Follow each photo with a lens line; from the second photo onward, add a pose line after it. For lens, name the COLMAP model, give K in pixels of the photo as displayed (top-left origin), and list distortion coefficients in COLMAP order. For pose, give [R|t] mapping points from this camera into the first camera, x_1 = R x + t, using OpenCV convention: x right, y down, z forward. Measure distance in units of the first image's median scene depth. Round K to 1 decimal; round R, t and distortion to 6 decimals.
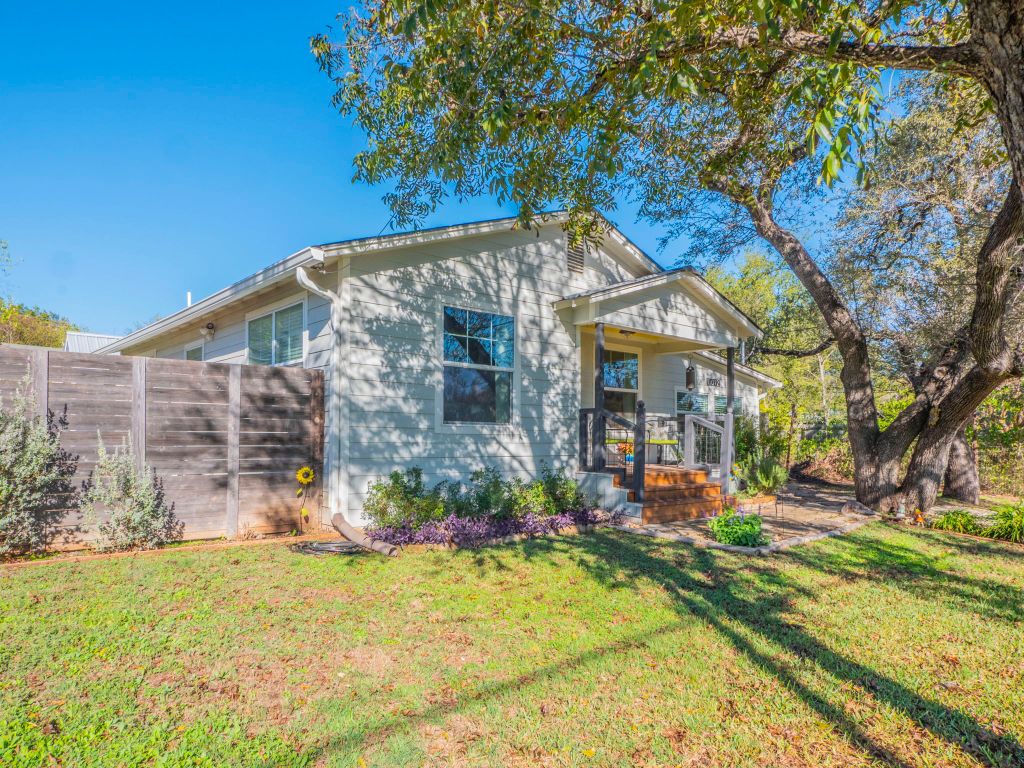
lens RADIAL K [[447.4, 0, 526.7], [0, 447.4, 406.3], [0, 0, 1]] dist [0.000141, 0.000237]
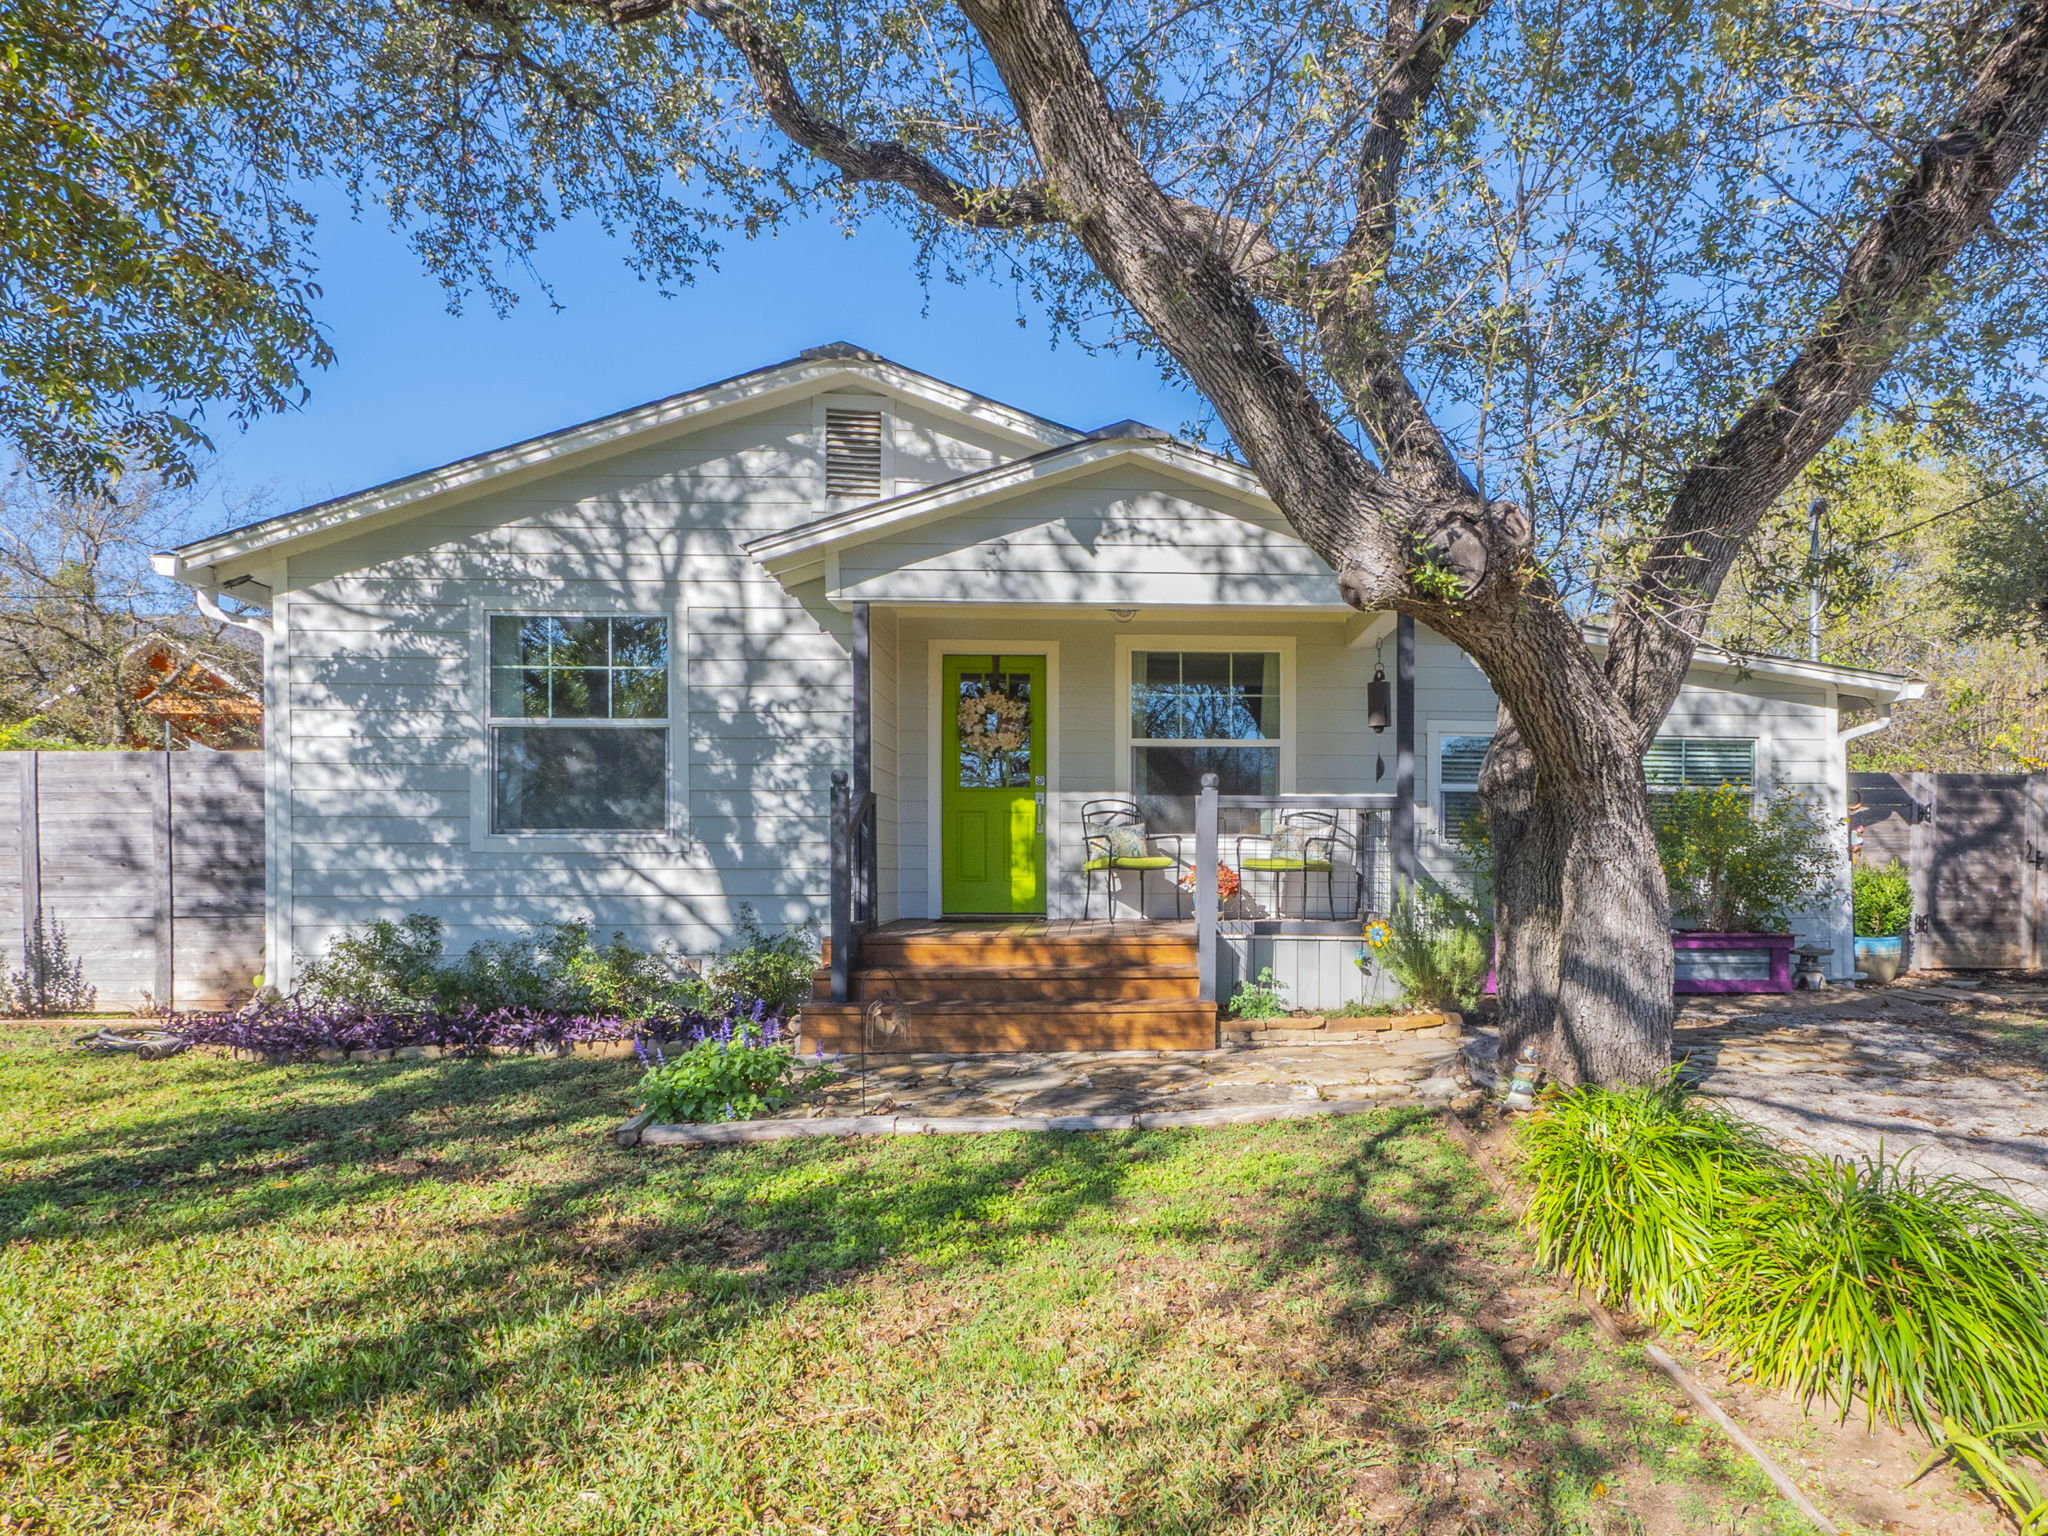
lens RADIAL K [[894.7, 0, 1053.3], [0, 894.7, 812.7], [0, 0, 1]] dist [0.000141, 0.000237]
pose [[0.886306, -0.030436, -0.462099, 0.827469], [0.040847, 0.999087, 0.012540, 0.025006], [0.461296, -0.029989, 0.886740, 0.317959]]
